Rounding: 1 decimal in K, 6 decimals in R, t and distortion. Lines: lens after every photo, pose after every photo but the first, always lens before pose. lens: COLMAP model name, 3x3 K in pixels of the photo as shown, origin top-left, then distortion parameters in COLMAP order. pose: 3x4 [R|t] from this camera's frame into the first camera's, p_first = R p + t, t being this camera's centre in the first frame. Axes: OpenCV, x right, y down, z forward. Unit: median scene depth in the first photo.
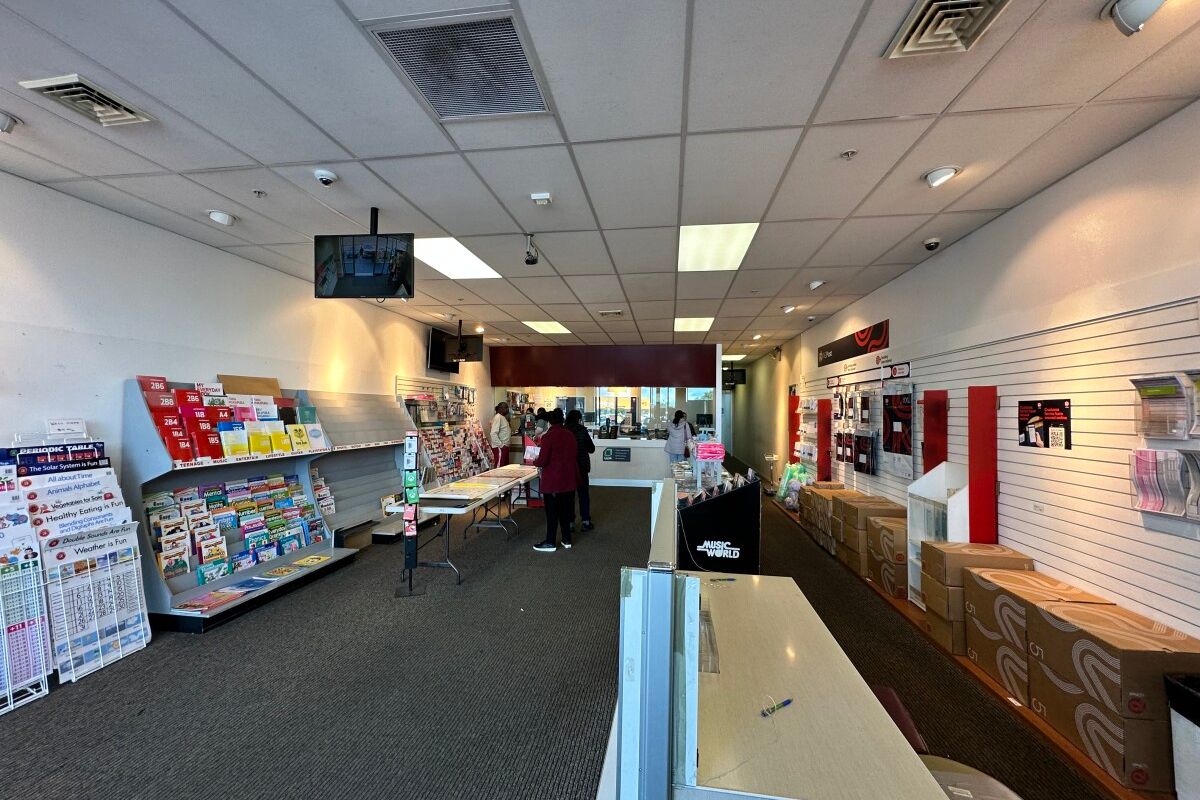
lens RADIAL K [[480.4, 0, 593.1], [0, 480.4, 402.5], [0, 0, 1]] dist [-0.010362, 0.000142]
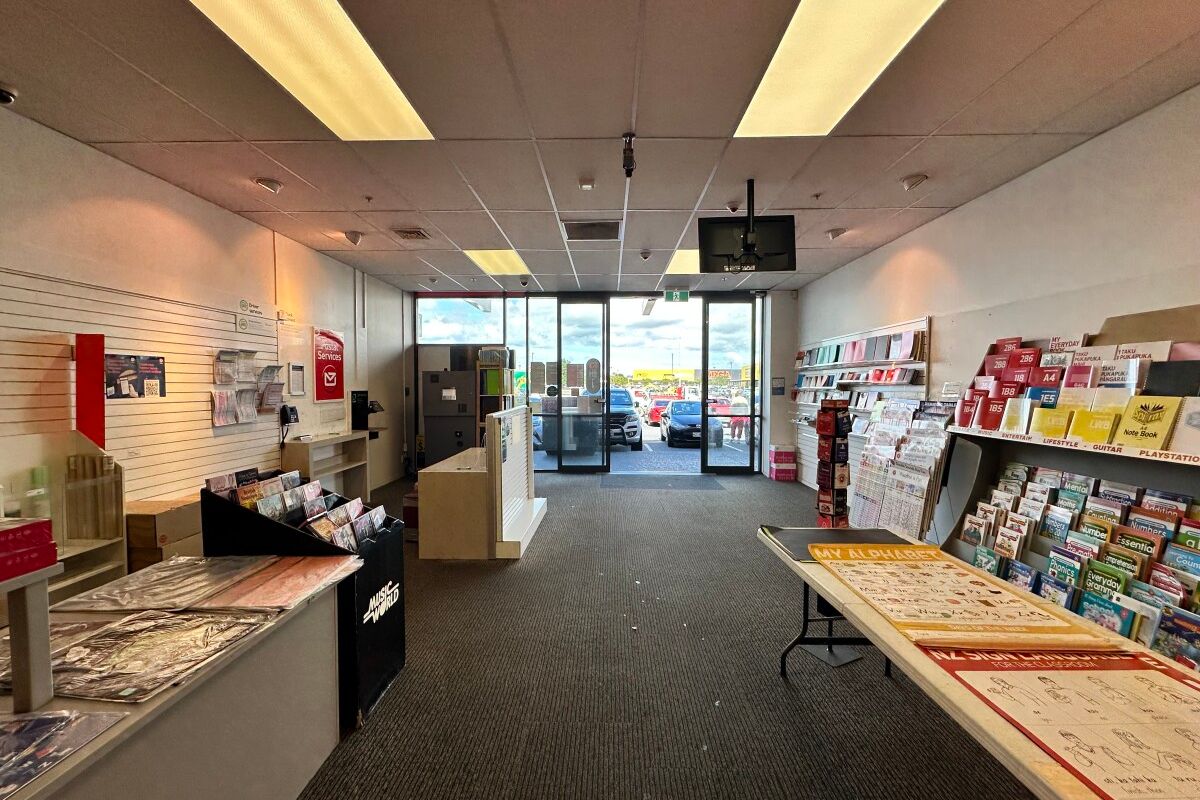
lens RADIAL K [[480.4, 0, 597.6], [0, 480.4, 399.2], [0, 0, 1]] dist [-0.010362, 0.000142]
pose [[-0.990748, -0.006145, -0.135573, 0.019407], [-0.007507, 0.999926, 0.009537, 0.080625], [0.135505, 0.010466, -0.990721, 2.301917]]
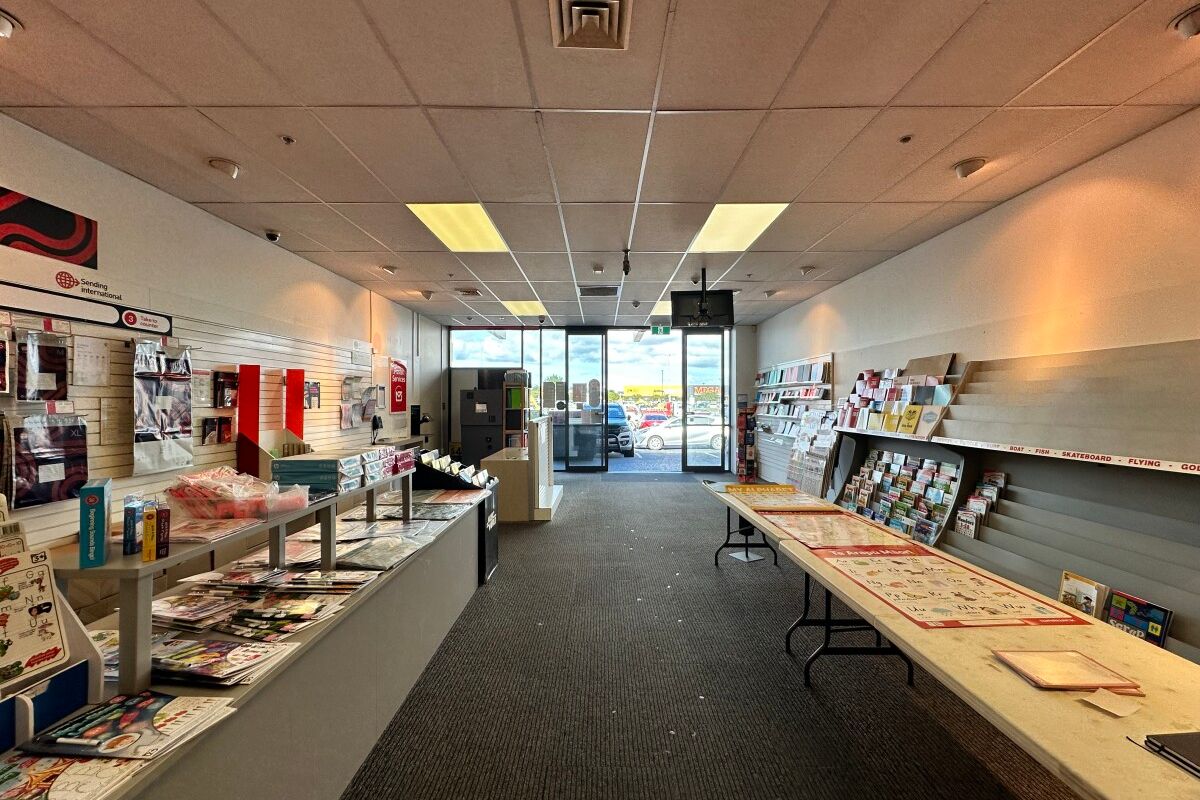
lens RADIAL K [[480.4, 0, 598.9], [0, 480.4, 395.6], [0, 0, 1]] dist [-0.010362, 0.000142]
pose [[-0.987610, -0.009868, -0.156618, 0.175156], [-0.004981, 0.999489, -0.031564, 0.097383], [0.156850, -0.030393, -0.987155, 2.943622]]
